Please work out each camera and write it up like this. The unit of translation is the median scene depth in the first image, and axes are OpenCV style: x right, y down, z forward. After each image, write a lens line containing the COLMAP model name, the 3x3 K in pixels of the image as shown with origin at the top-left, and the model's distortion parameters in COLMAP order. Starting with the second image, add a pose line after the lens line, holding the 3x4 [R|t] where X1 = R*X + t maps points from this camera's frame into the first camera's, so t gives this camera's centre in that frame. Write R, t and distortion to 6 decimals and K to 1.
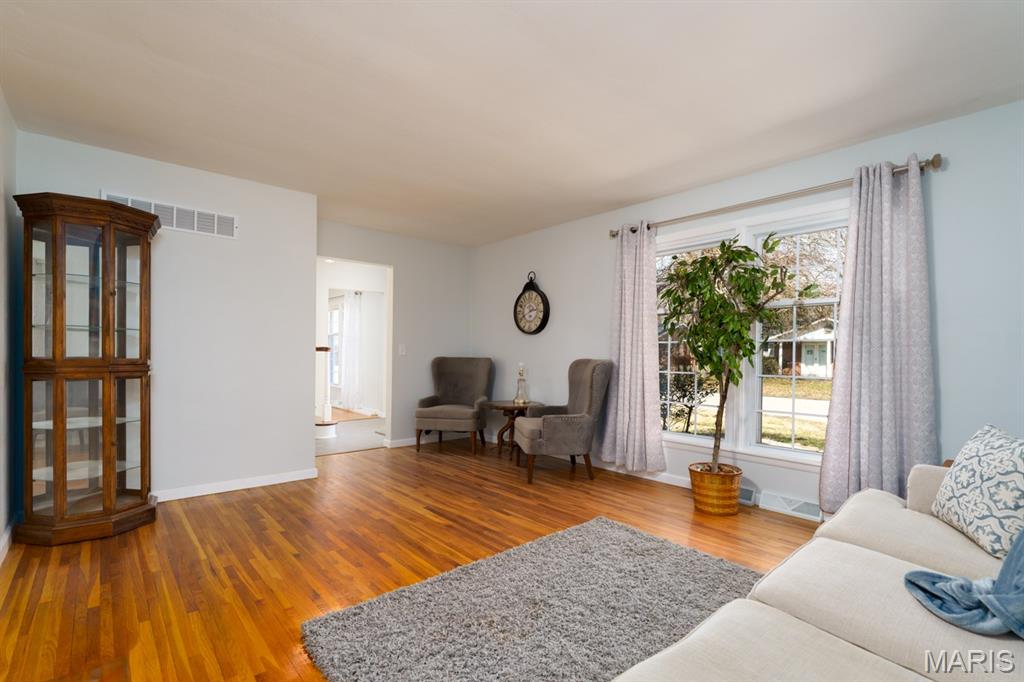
lens RADIAL K [[470.2, 0, 510.7], [0, 470.2, 350.8], [0, 0, 1]] dist [-0.000984, 0.001056]
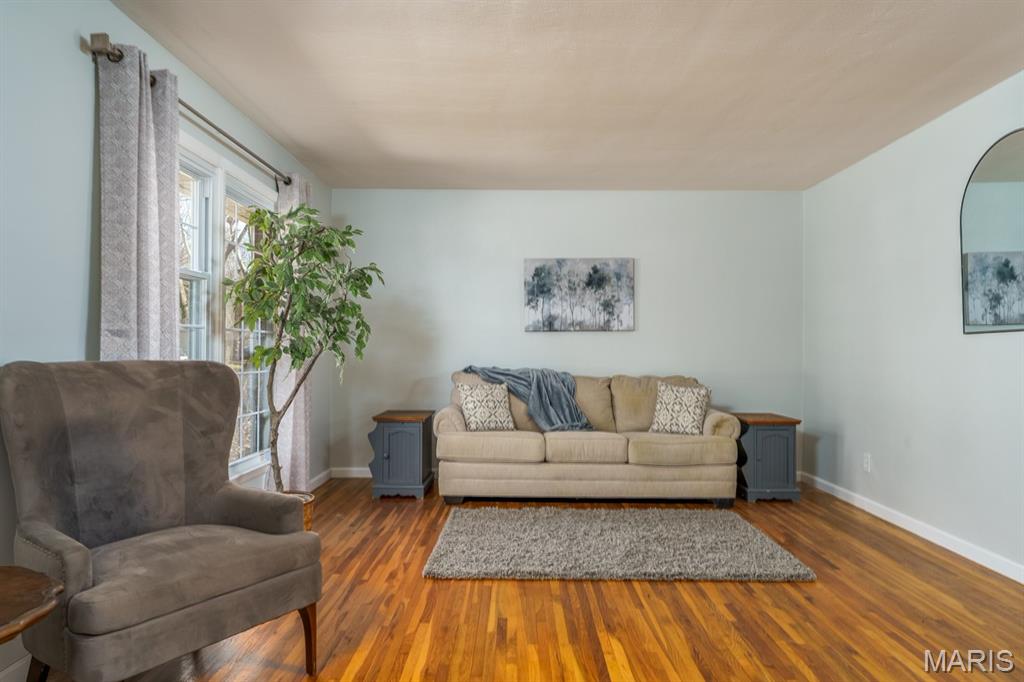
lens RADIAL K [[619.2, 0, 510.4], [0, 619.2, 341.3], [0, 0, 1]] dist [-0.001930, 0.000921]
pose [[-0.730472, -0.009240, 0.682881, -0.614731], [-0.015685, 0.999872, -0.003248, -0.008470], [-0.682763, -0.013083, -0.730523, 1.755652]]
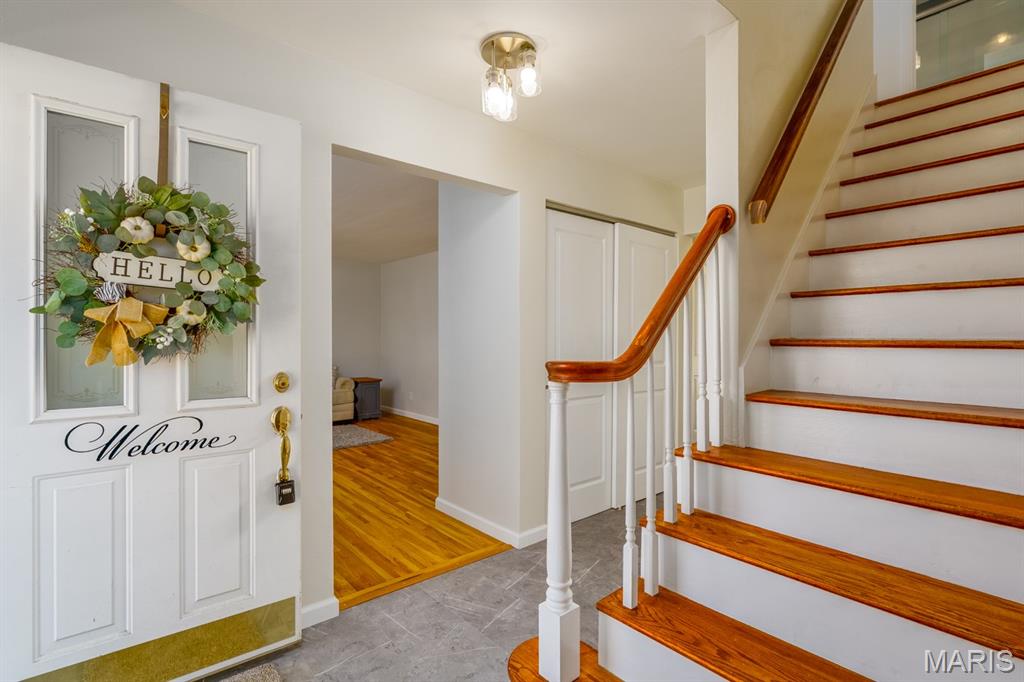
lens RADIAL K [[470.2, 0, 511.1], [0, 470.2, 341.0], [0, 0, 1]] dist [-0.000984, 0.001056]
pose [[-0.999922, -0.011271, 0.005336, -0.761675], [-0.011311, 0.999907, -0.007598, -0.013276], [-0.005250, -0.007658, -0.999957, 2.543378]]
